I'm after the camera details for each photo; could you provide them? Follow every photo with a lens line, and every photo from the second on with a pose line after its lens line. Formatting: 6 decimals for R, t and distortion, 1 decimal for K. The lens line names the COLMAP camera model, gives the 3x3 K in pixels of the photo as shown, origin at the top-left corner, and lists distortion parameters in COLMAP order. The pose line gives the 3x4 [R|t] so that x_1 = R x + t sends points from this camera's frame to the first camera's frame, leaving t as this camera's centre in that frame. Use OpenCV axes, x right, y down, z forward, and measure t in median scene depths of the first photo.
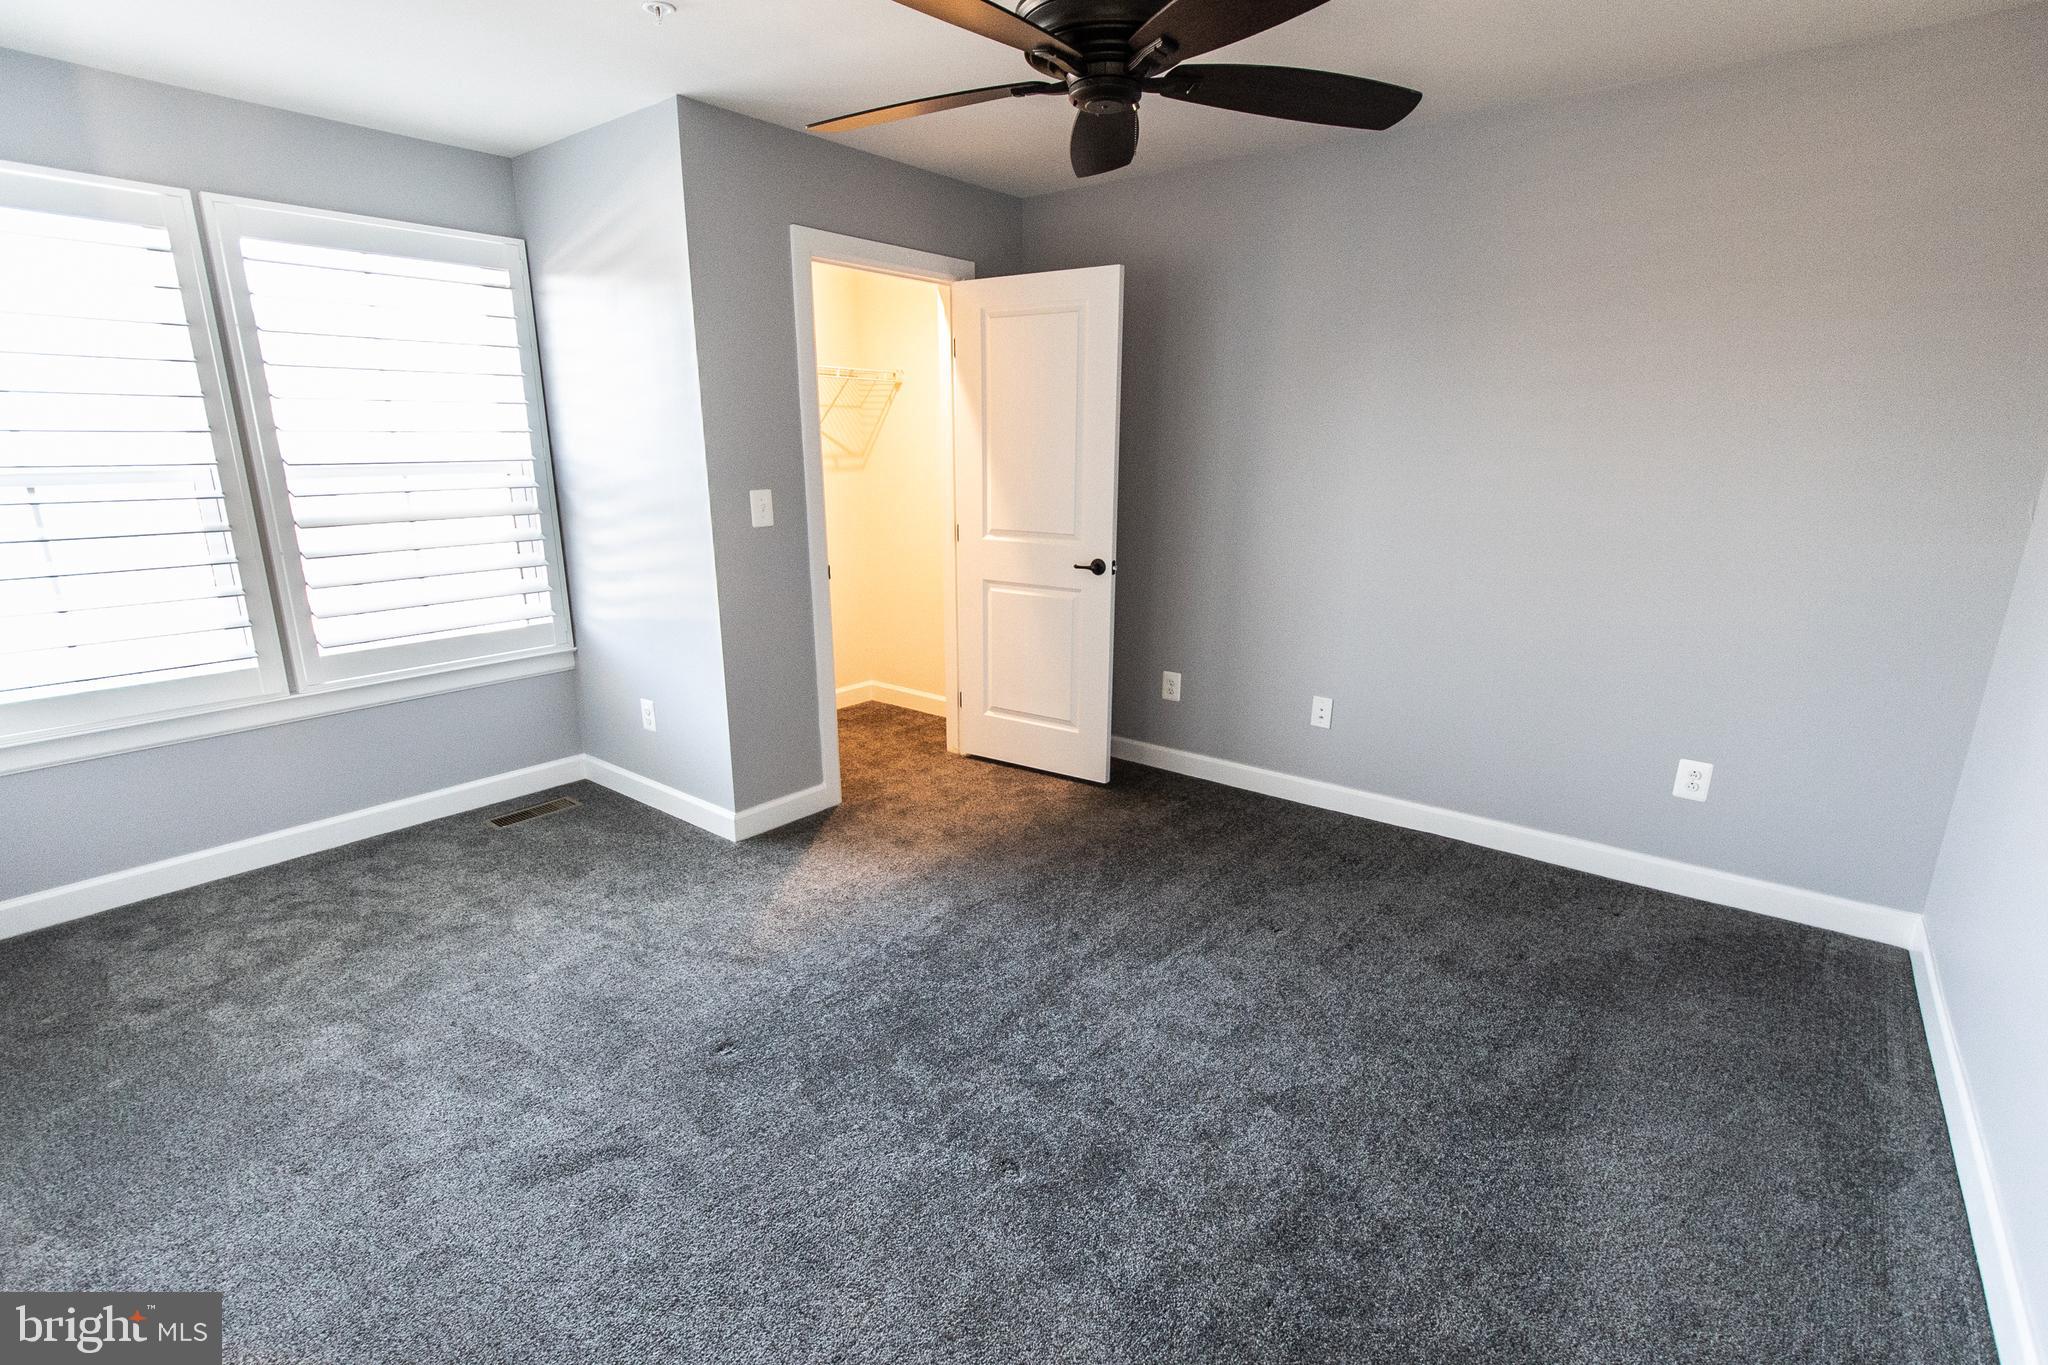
lens RADIAL K [[954.3, 0, 1018.6], [0, 954.3, 710.6], [0, 0, 1]] dist [0.008911, -0.013778]
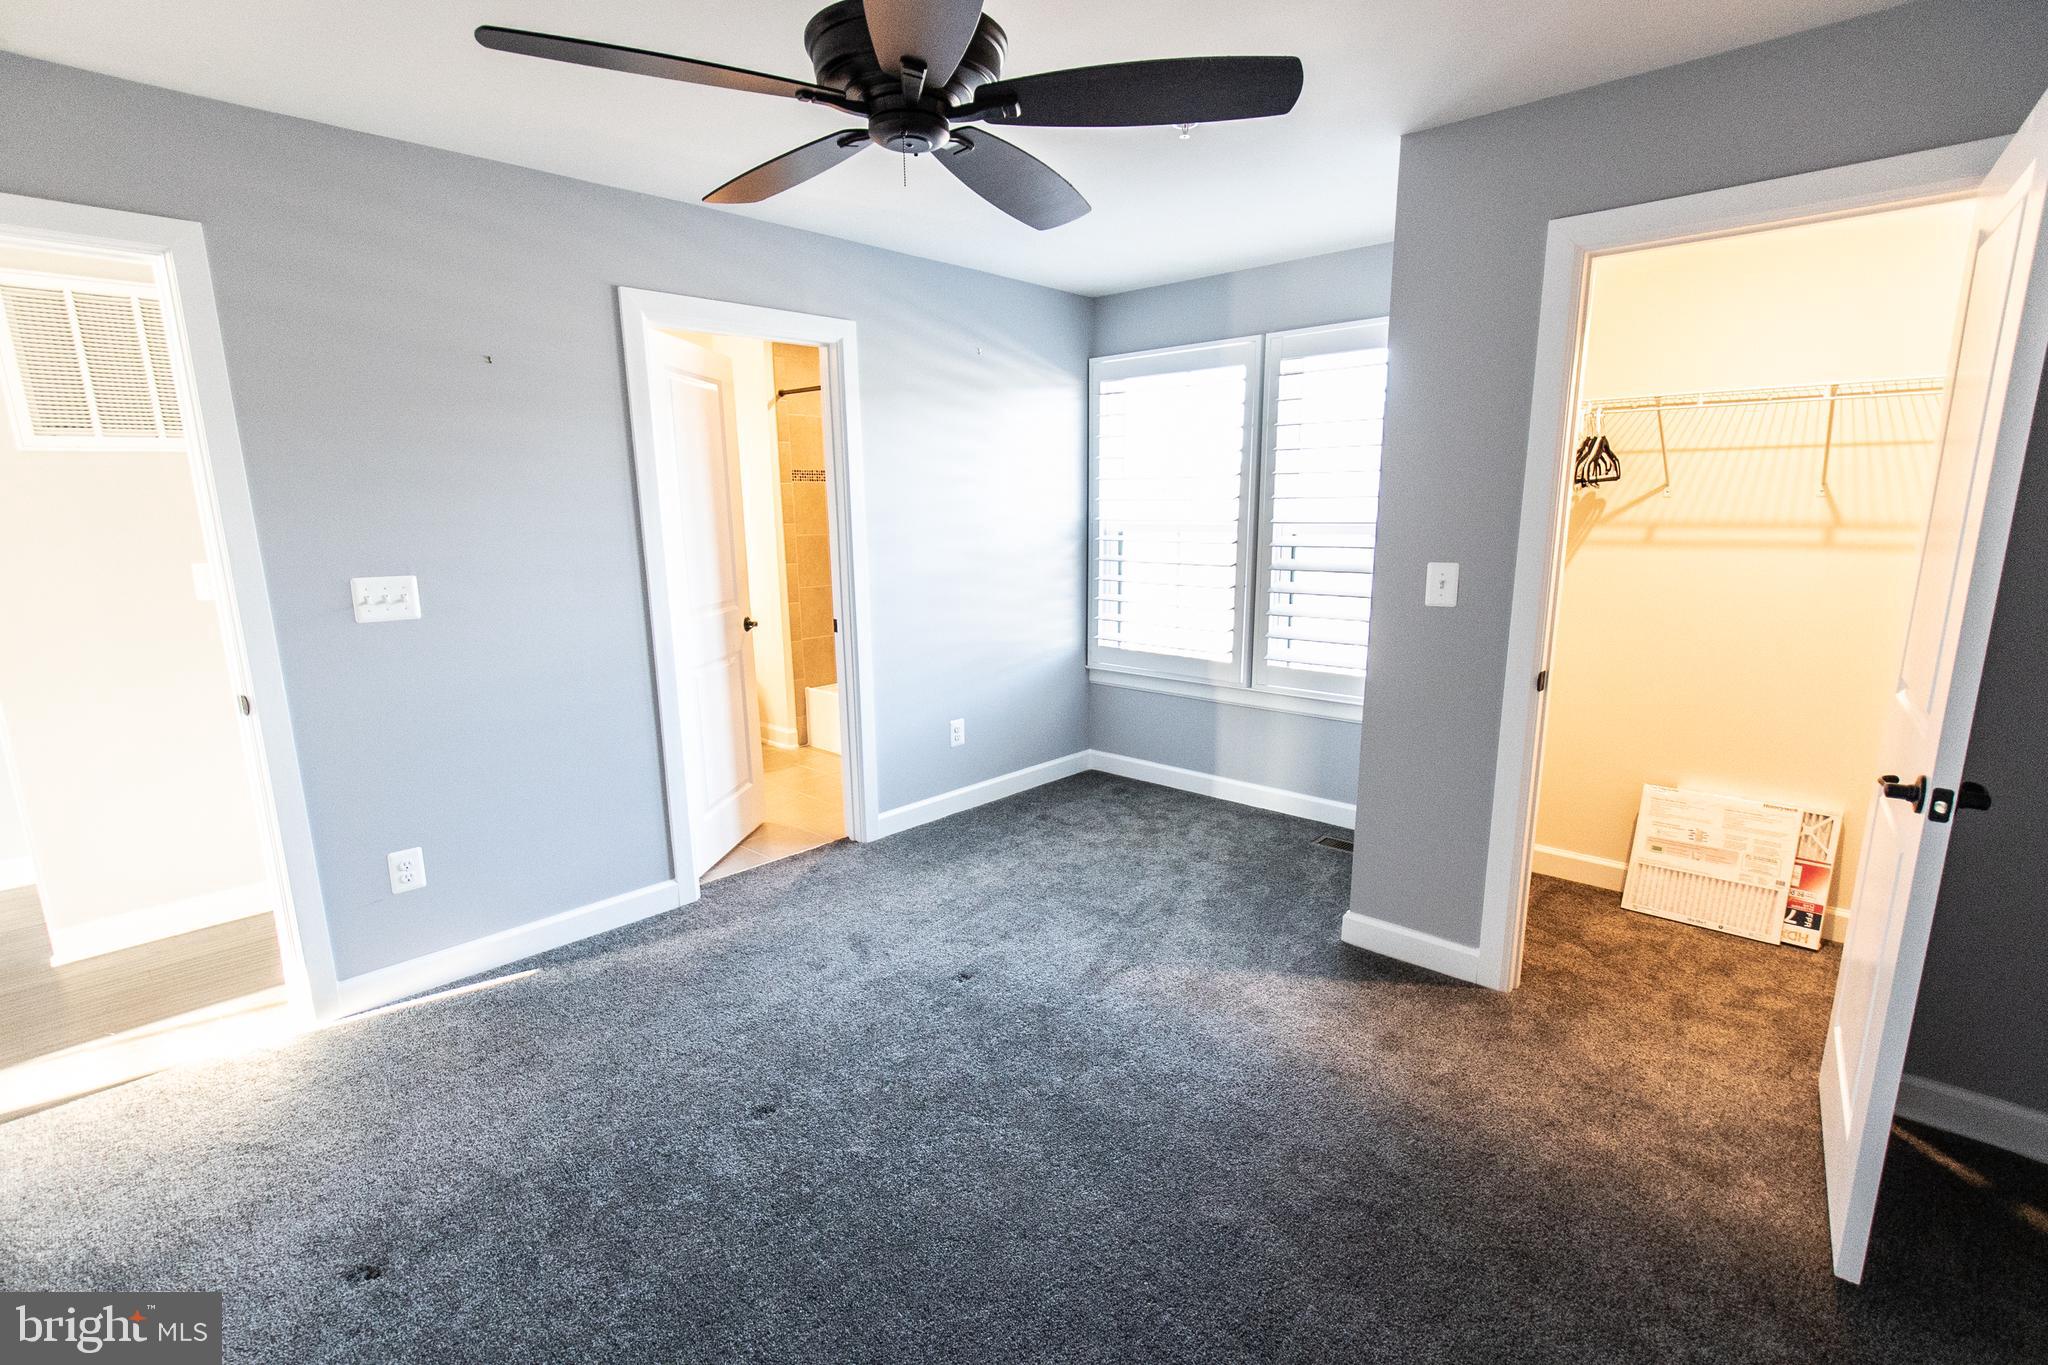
lens RADIAL K [[954.3, 0, 1018.6], [0, 954.3, 710.6], [0, 0, 1]] dist [0.008911, -0.013778]
pose [[-0.080891, 0.210510, -0.974239, 0.634234], [-0.260611, 0.938972, 0.224528, -0.213409], [0.962049, 0.272060, -0.021093, 0.741996]]
